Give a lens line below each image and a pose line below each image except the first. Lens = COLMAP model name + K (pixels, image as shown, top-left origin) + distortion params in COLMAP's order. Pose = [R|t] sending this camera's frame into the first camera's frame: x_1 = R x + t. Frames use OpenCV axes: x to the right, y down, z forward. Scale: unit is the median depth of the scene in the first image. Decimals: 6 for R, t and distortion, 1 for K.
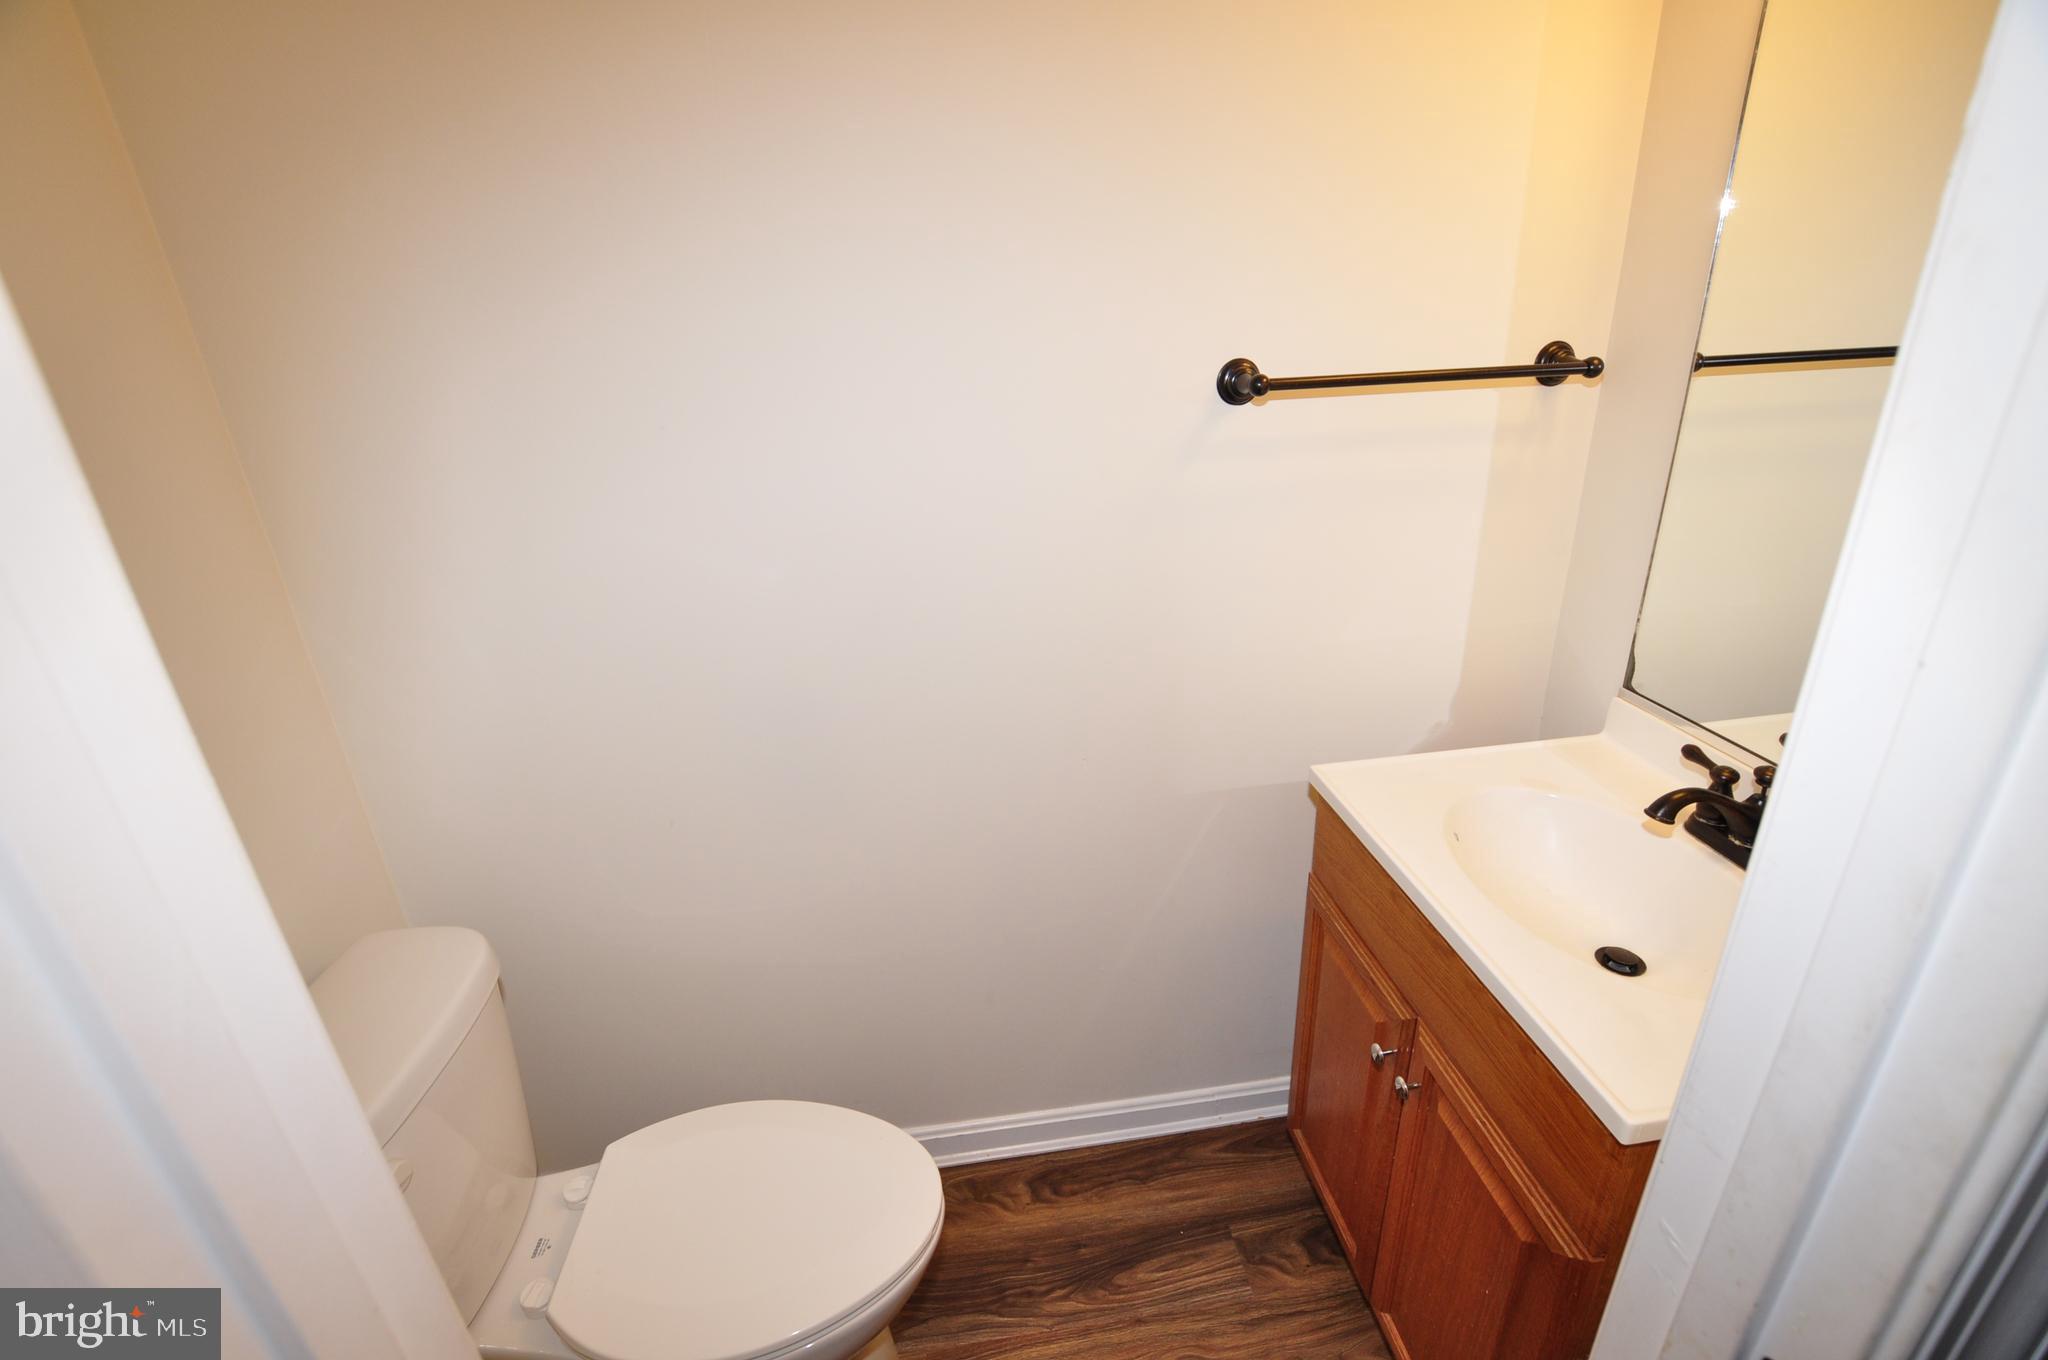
lens RADIAL K [[903.1, 0, 1013.6], [0, 903.1, 688.2], [0, 0, 1]] dist [-0.033048, 0.004634]
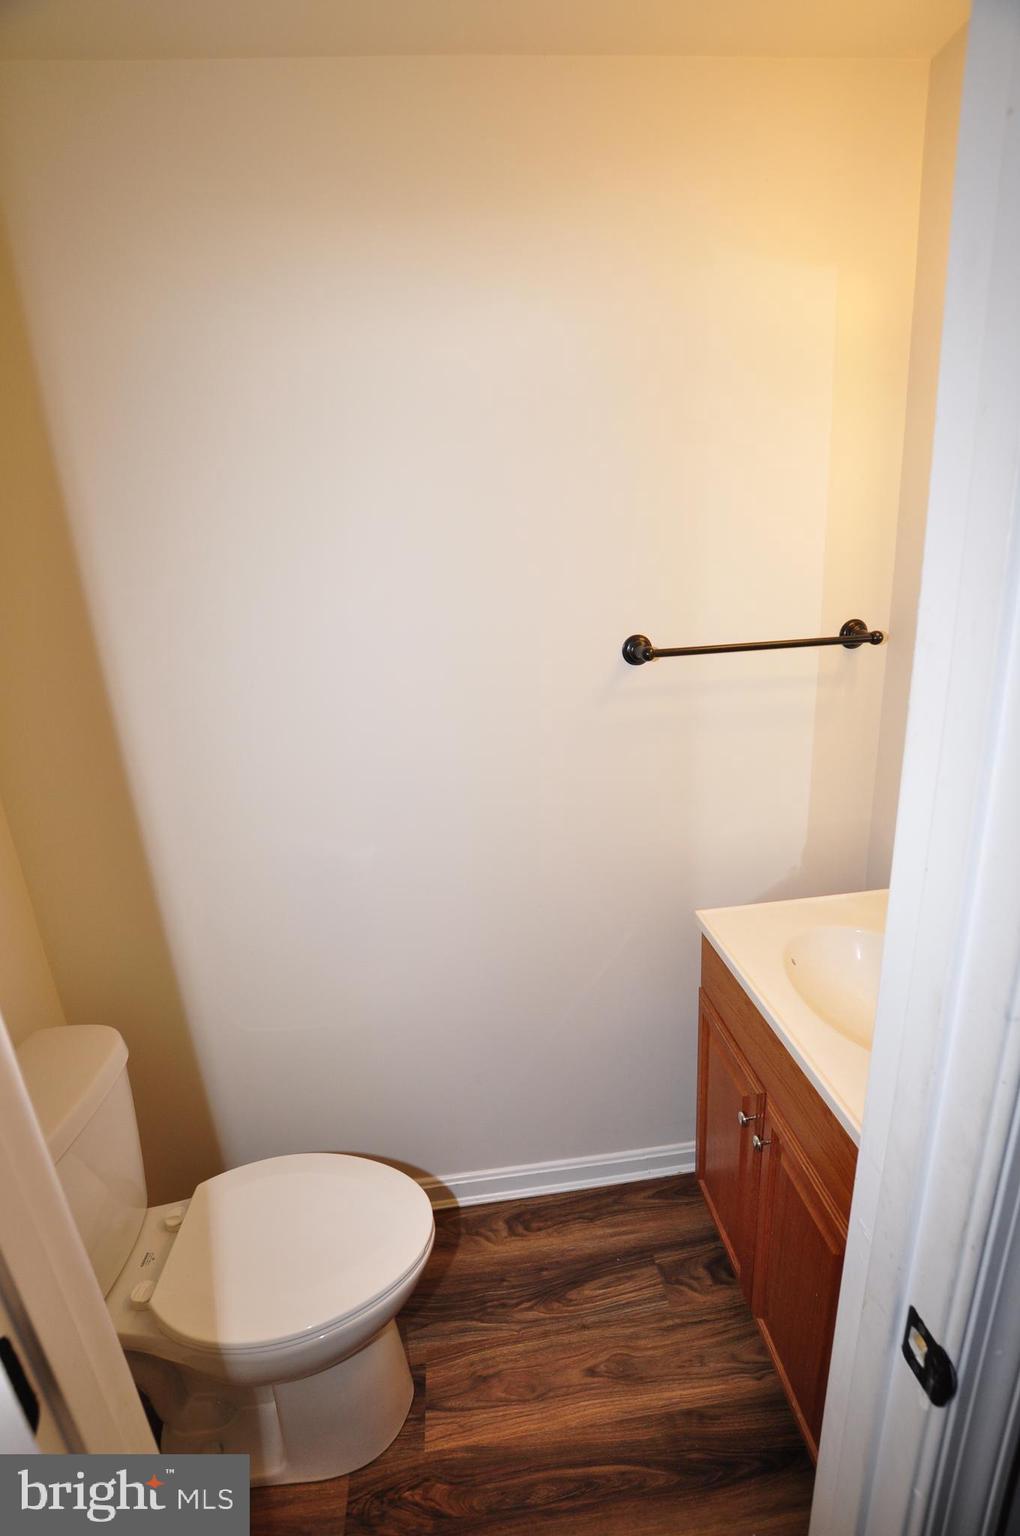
lens RADIAL K [[677.4, 0, 510.1], [0, 677.4, 781.9], [0, 0, 1]] dist [-0.033048, 0.004634]
pose [[0.999751, -0.006639, -0.021308, 0.060627], [0.004586, 0.995468, -0.094984, -0.018322], [0.021842, 0.094863, 0.995251, -0.091777]]
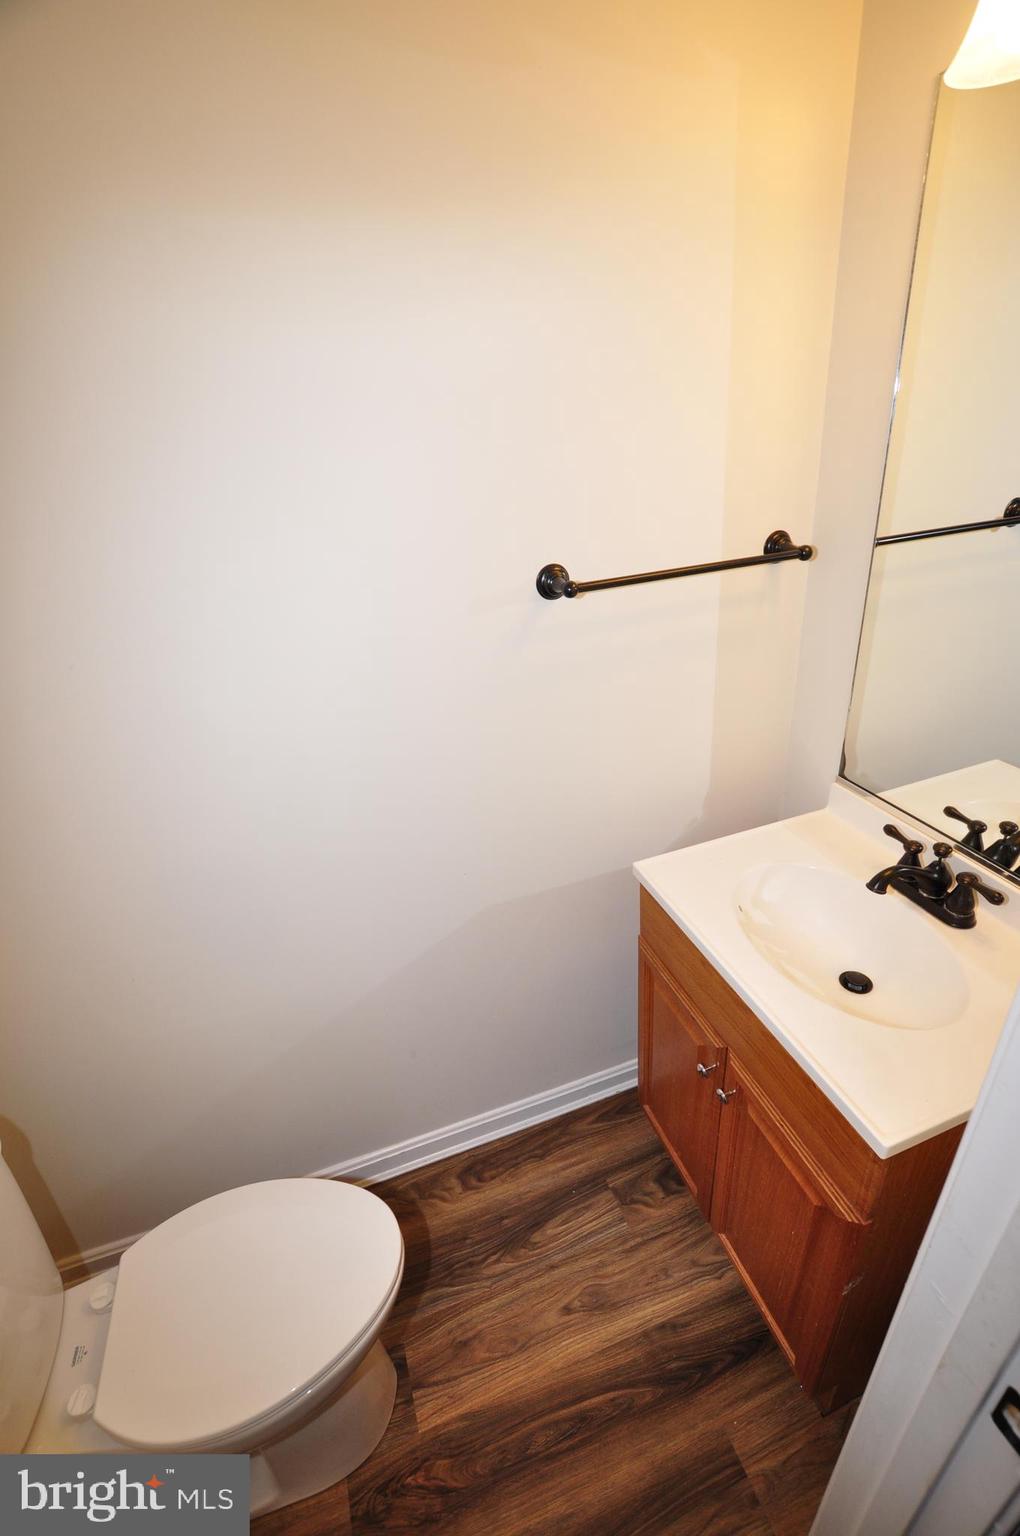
lens RADIAL K [[677.4, 0, 510.4], [0, 677.4, 778.2], [0, 0, 1]] dist [-0.033048, 0.004634]
pose [[0.977648, -0.123556, 0.170112, -0.005551], [0.110592, 0.990334, 0.083717, -0.144500], [-0.178811, -0.063032, 0.981862, 0.047588]]
